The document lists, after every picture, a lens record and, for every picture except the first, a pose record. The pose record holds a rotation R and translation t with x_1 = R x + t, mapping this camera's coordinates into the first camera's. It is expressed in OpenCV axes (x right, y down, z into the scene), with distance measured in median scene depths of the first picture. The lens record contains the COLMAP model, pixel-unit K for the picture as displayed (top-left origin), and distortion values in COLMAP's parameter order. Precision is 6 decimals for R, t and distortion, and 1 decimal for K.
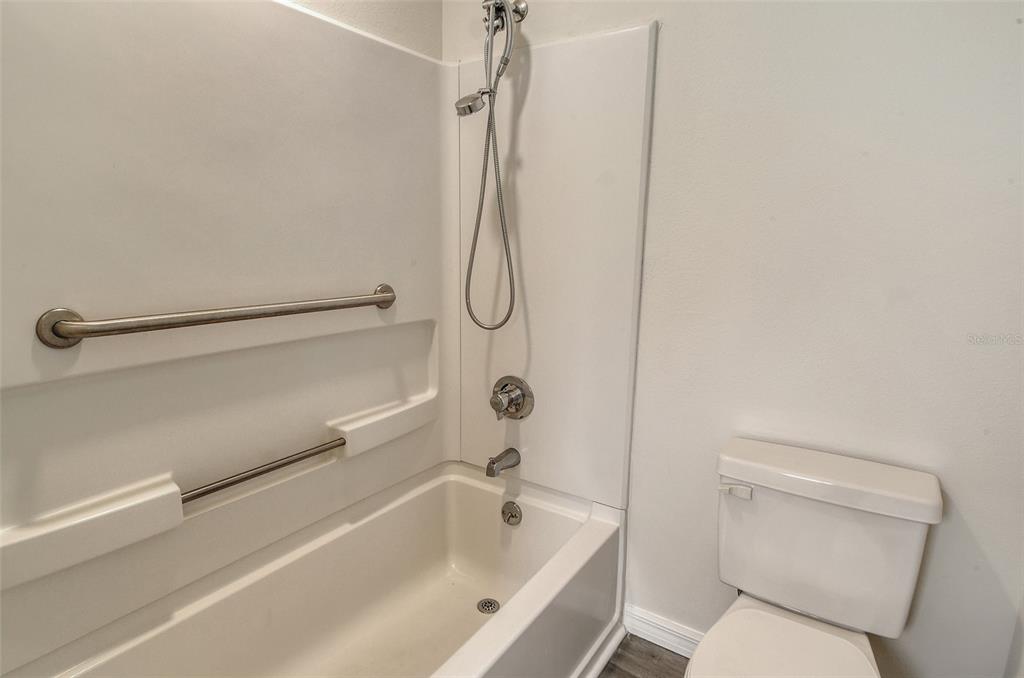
lens RADIAL K [[546.9, 0, 502.4], [0, 546.9, 338.0], [0, 0, 1]] dist [0.022694, -0.004027]
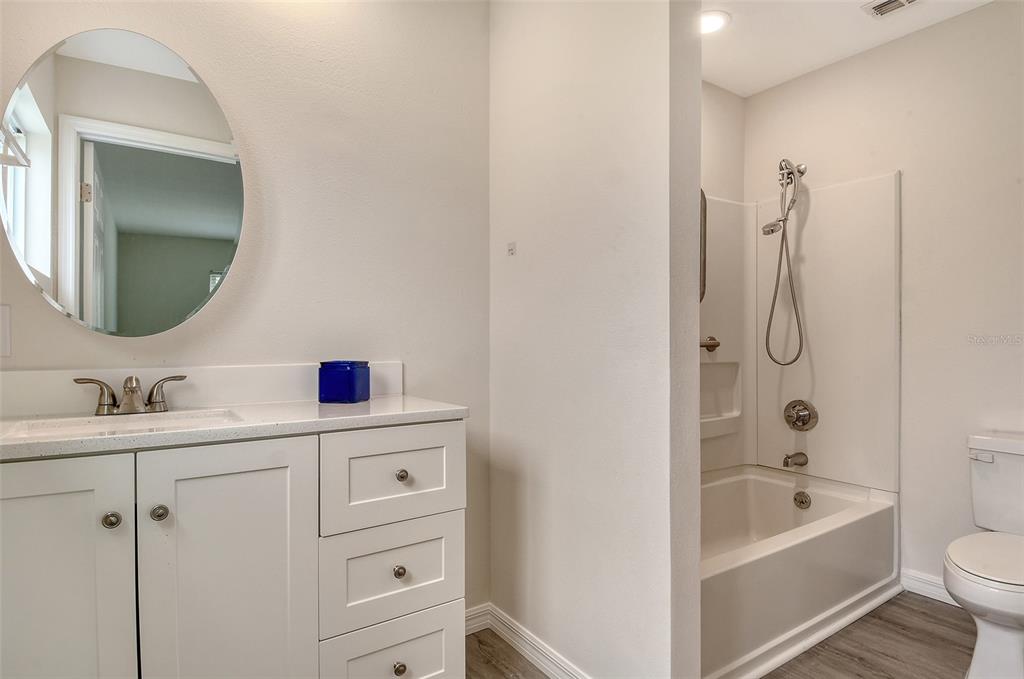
lens RADIAL K [[541.9, 0, 513.5], [0, 541.9, 340.8], [0, 0, 1]] dist [0.026717, -0.024910]
pose [[0.924777, -0.012212, -0.380314, -0.142097], [-0.057759, 0.983398, -0.172027, 0.222649], [0.376100, 0.181053, 0.908718, -0.674771]]
